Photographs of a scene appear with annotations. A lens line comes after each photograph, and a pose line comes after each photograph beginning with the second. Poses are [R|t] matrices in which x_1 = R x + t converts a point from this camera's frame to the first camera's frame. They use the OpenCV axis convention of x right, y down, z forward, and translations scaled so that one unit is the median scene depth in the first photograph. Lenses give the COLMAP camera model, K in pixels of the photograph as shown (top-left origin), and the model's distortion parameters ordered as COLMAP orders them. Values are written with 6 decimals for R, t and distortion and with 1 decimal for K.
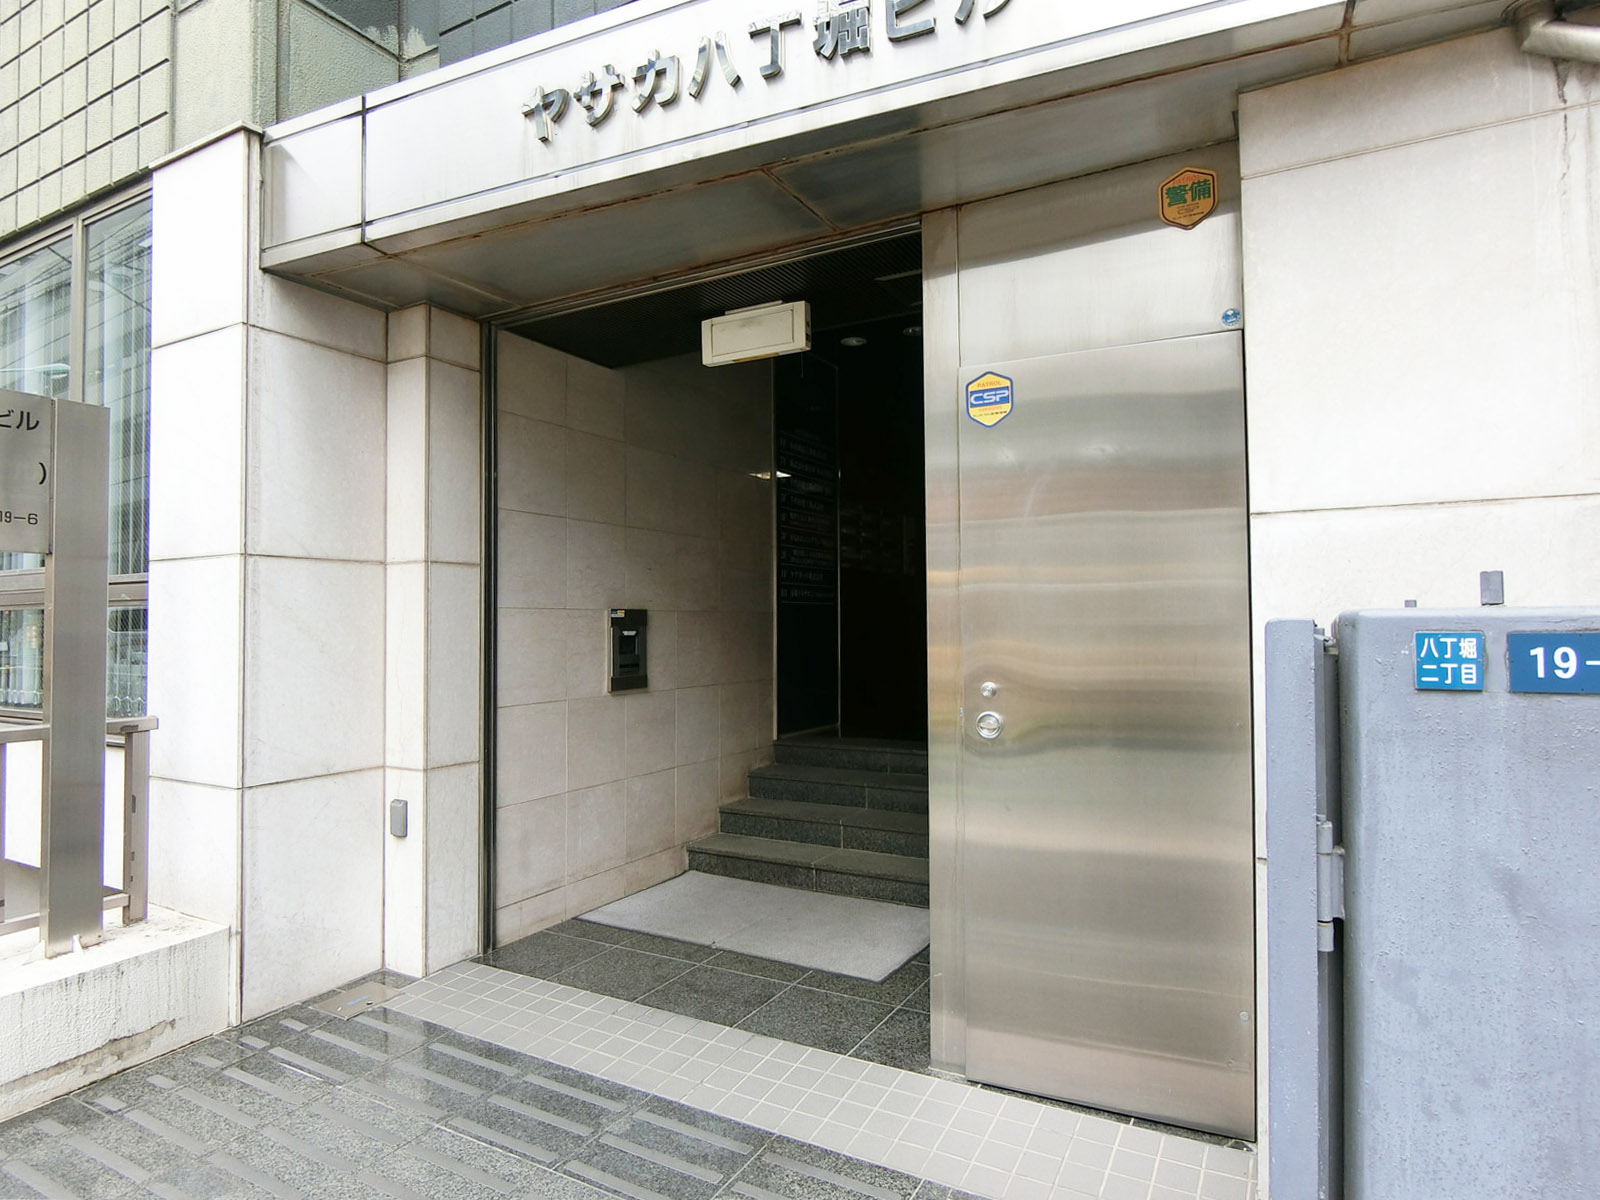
lens RADIAL K [[886.2, 0, 818.9], [0, 886.2, 598.4], [0, 0, 1]] dist [-0.015934, 0.000907]
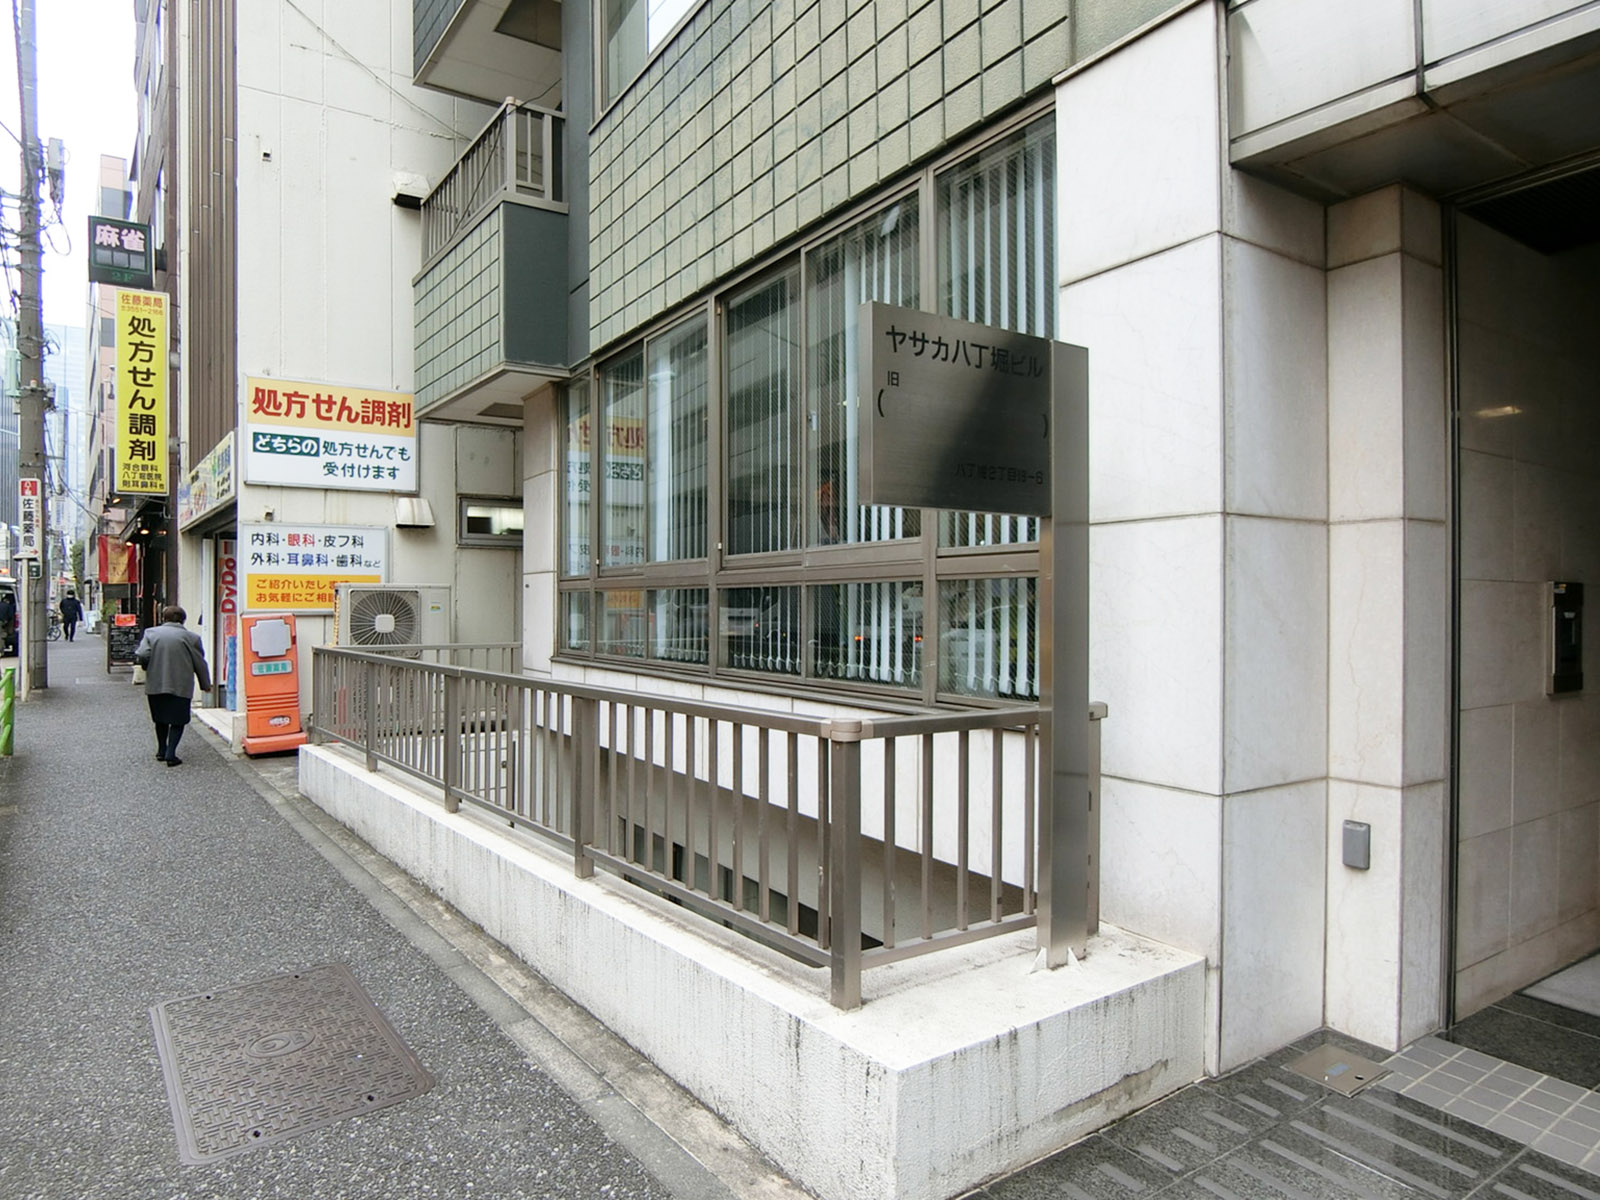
lens RADIAL K [[928.7, 0, 800.0], [0, 928.7, 600.0], [0, 0, 1]] dist [-0.022931, -0.001186]
pose [[0.881469, 0.008879, -0.472159, -0.601609], [0.003072, 0.999694, 0.024533, 0.009027], [0.472232, -0.023075, 0.881172, 0.048570]]
